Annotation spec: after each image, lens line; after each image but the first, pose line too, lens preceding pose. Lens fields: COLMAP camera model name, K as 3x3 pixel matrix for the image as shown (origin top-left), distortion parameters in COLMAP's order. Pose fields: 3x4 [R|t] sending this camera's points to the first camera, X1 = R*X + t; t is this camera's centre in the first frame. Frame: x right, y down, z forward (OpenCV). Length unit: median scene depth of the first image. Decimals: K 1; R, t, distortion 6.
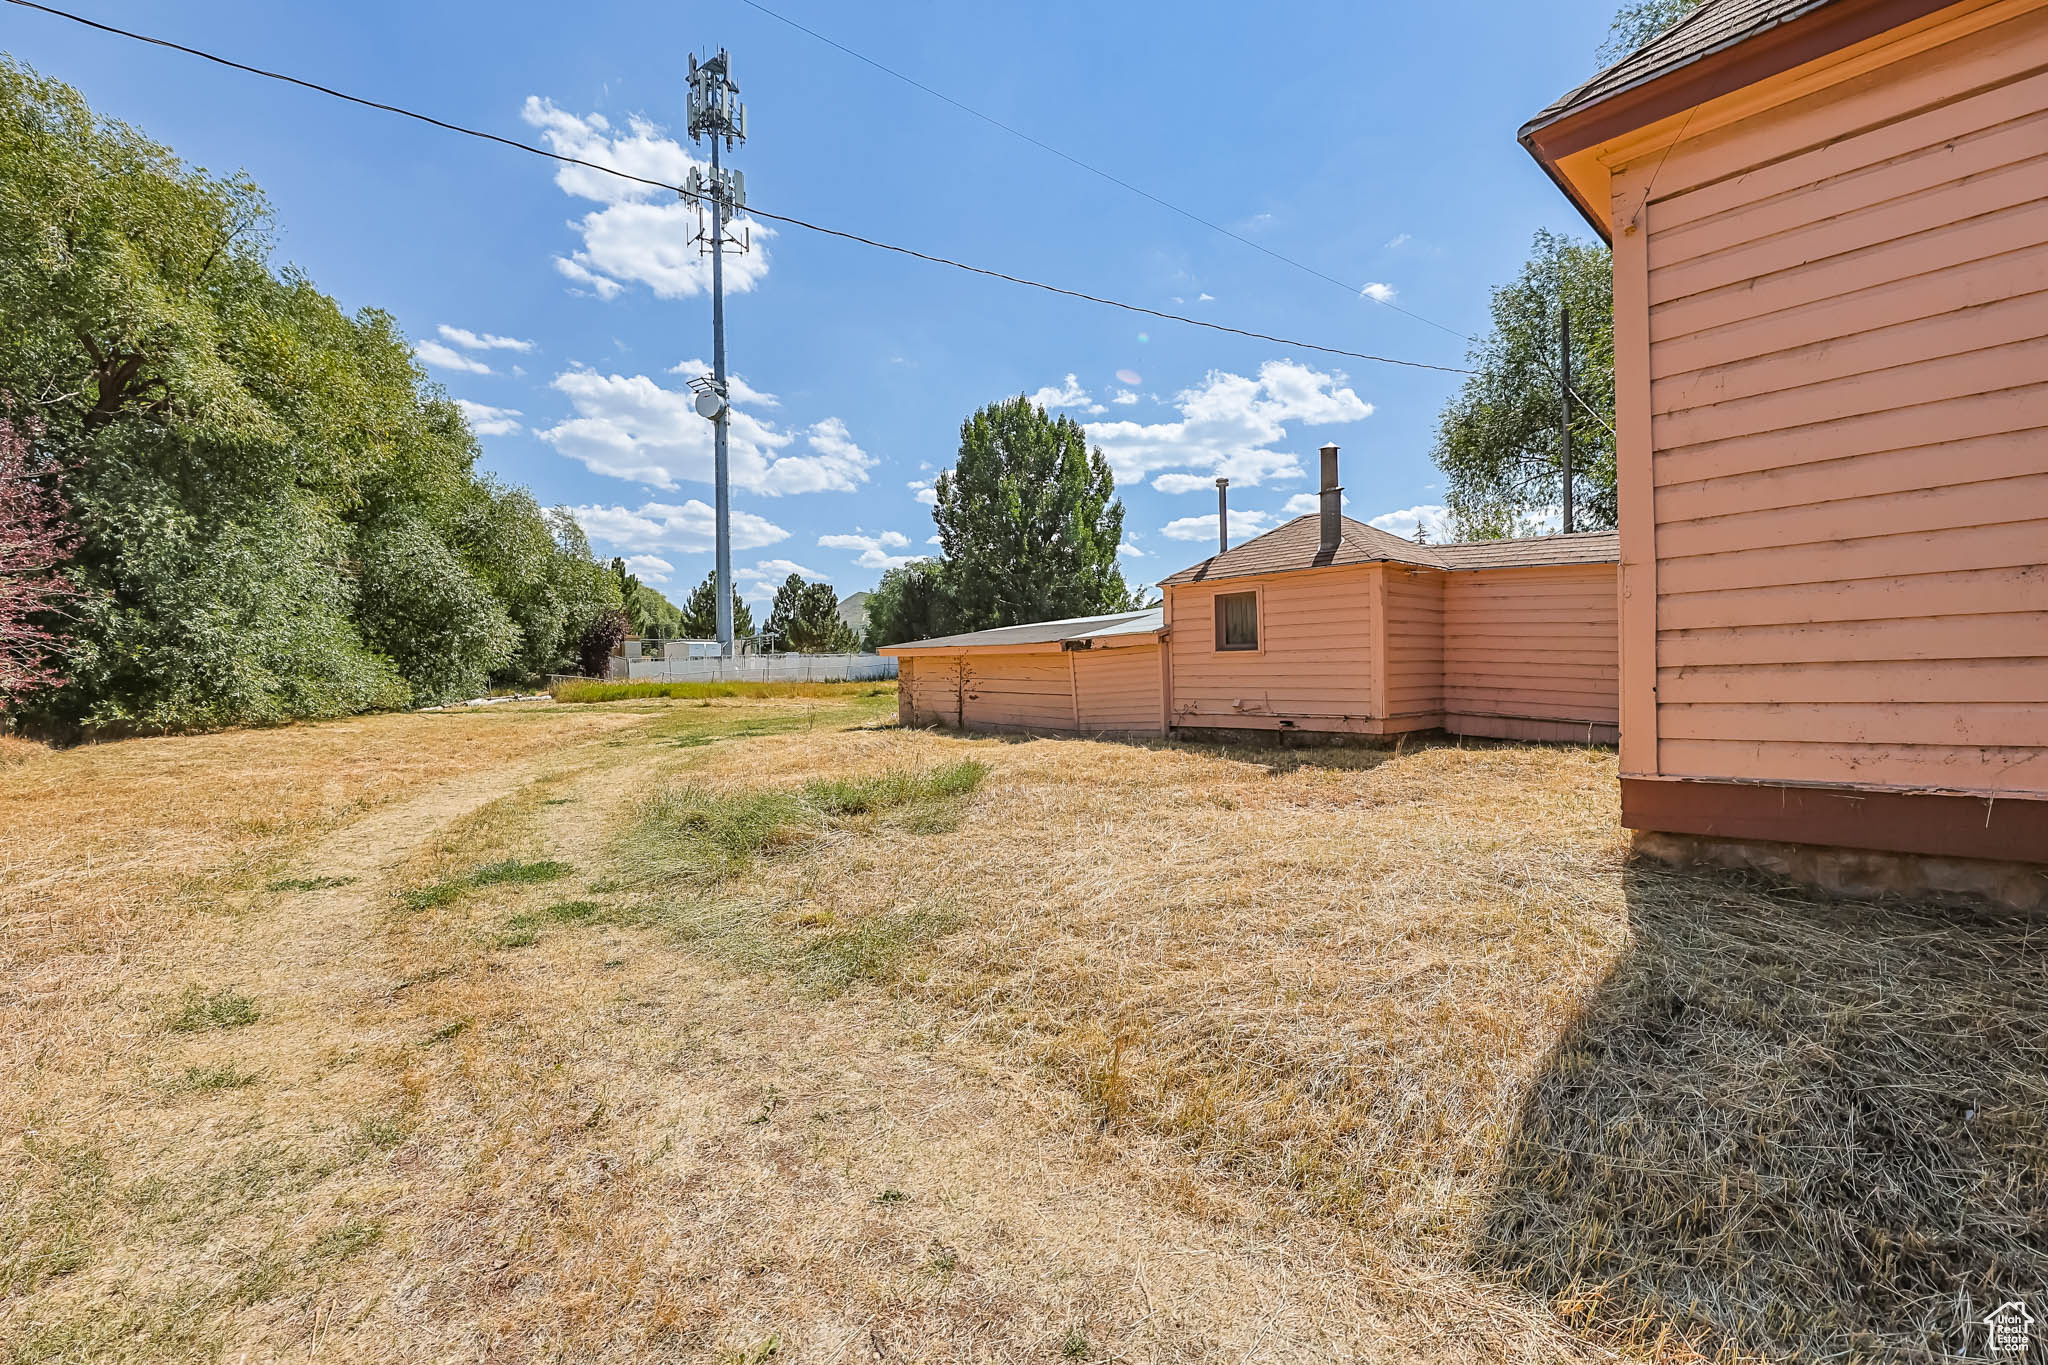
lens RADIAL K [[877.1, 0, 1024.0], [0, 877.1, 682.5], [0, 0, 1]] dist [-0.003040, -0.000838]
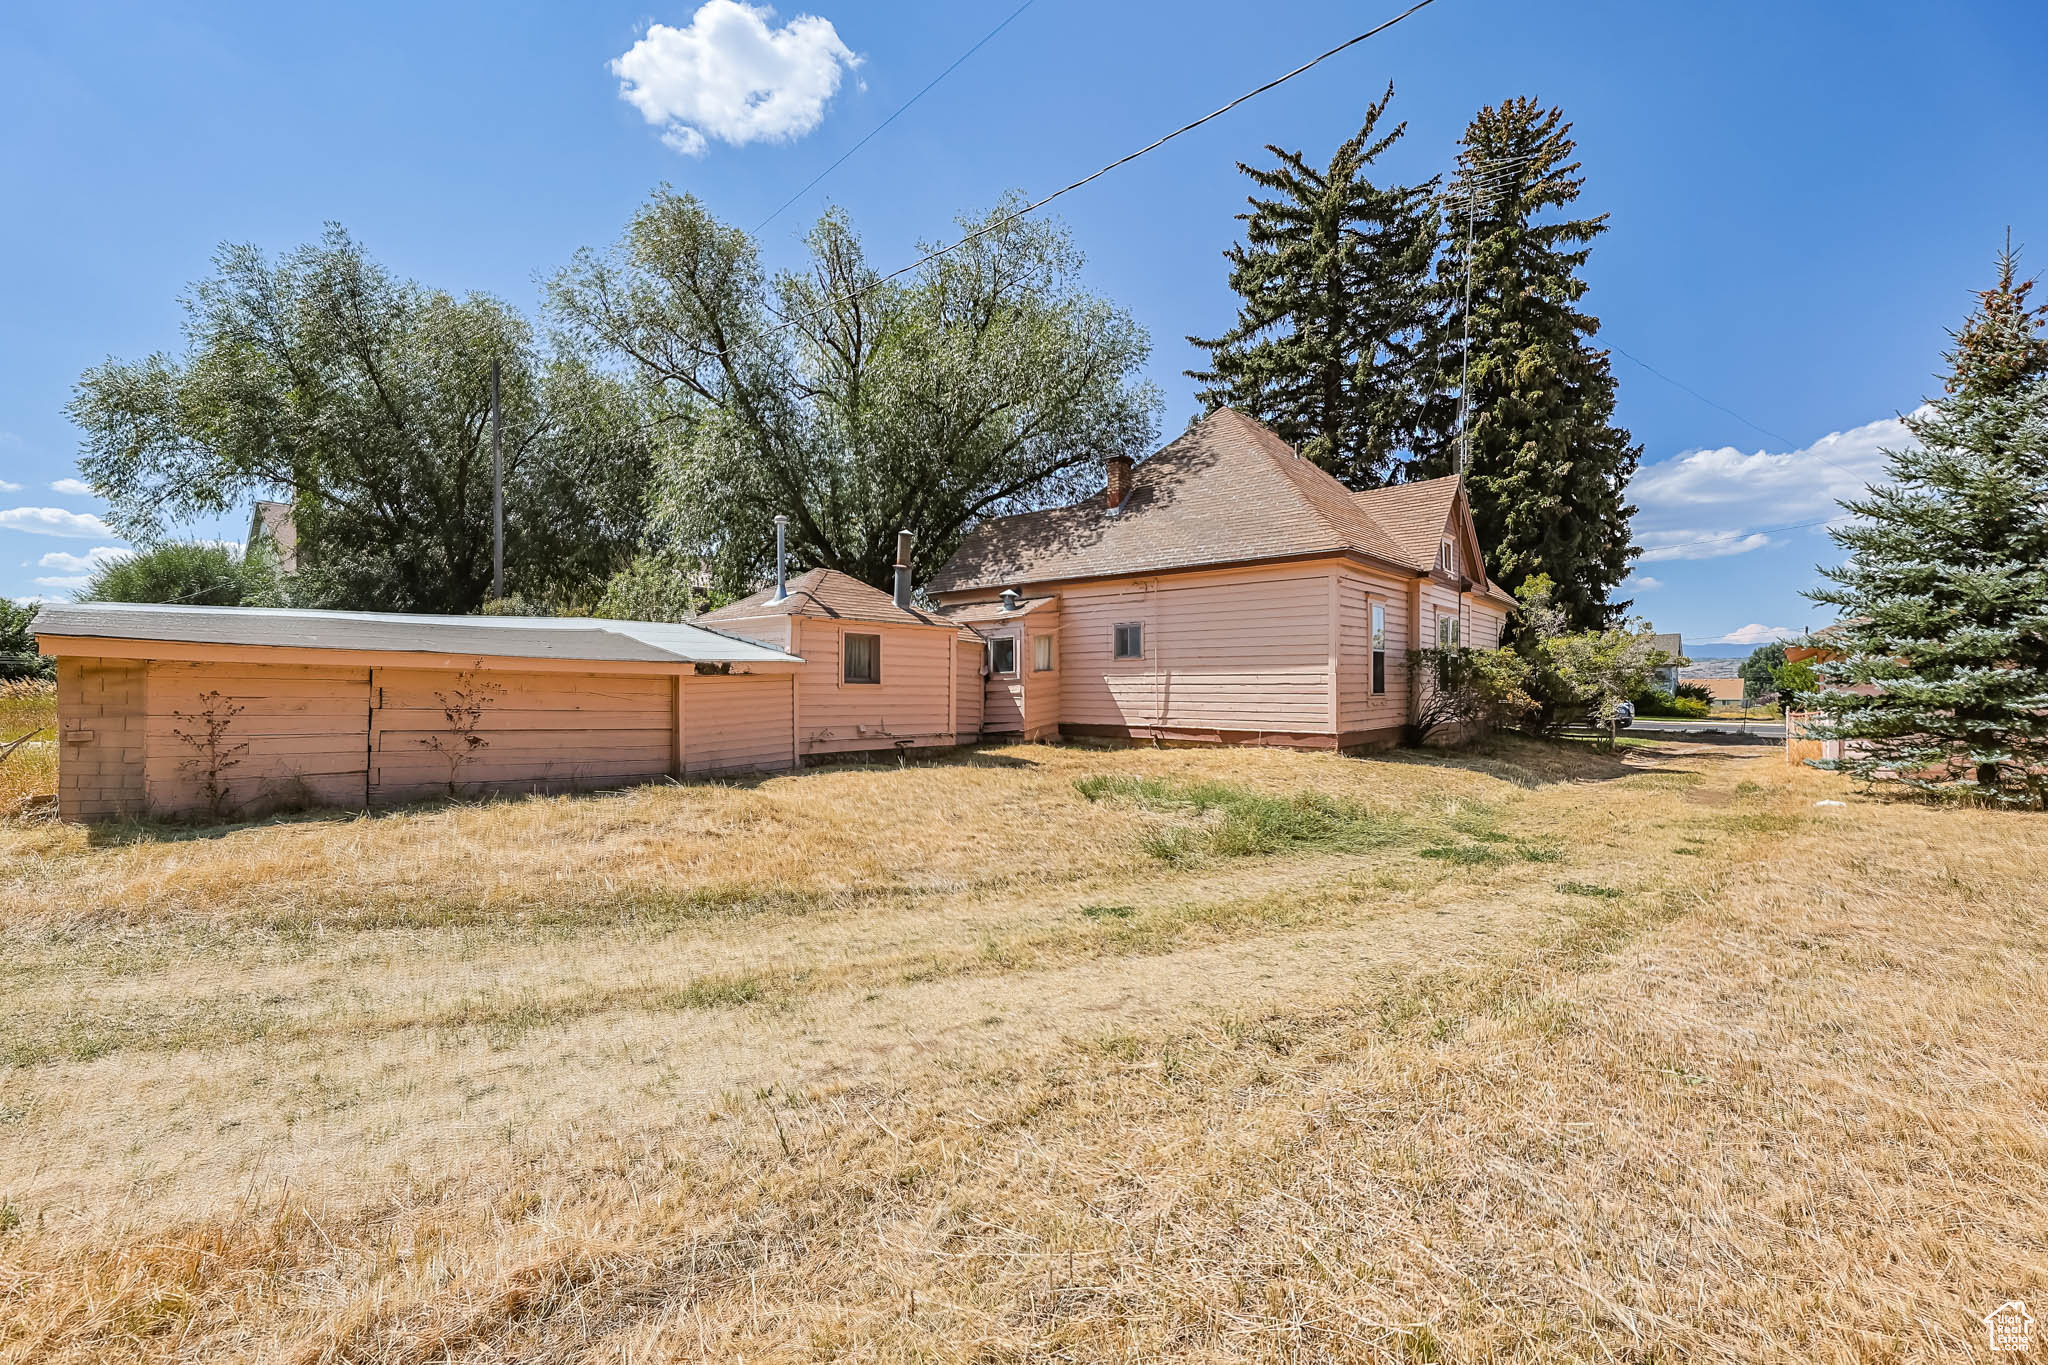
lens RADIAL K [[834.3, 0, 1024.0], [0, 834.3, 682.5], [0, 0, 1]] dist [-0.001695, -0.000471]
pose [[-0.090721, 0.020939, 0.995656, -0.711530], [-0.001138, 0.999776, -0.021129, -0.012179], [-0.995876, -0.003050, -0.090677, 0.726485]]
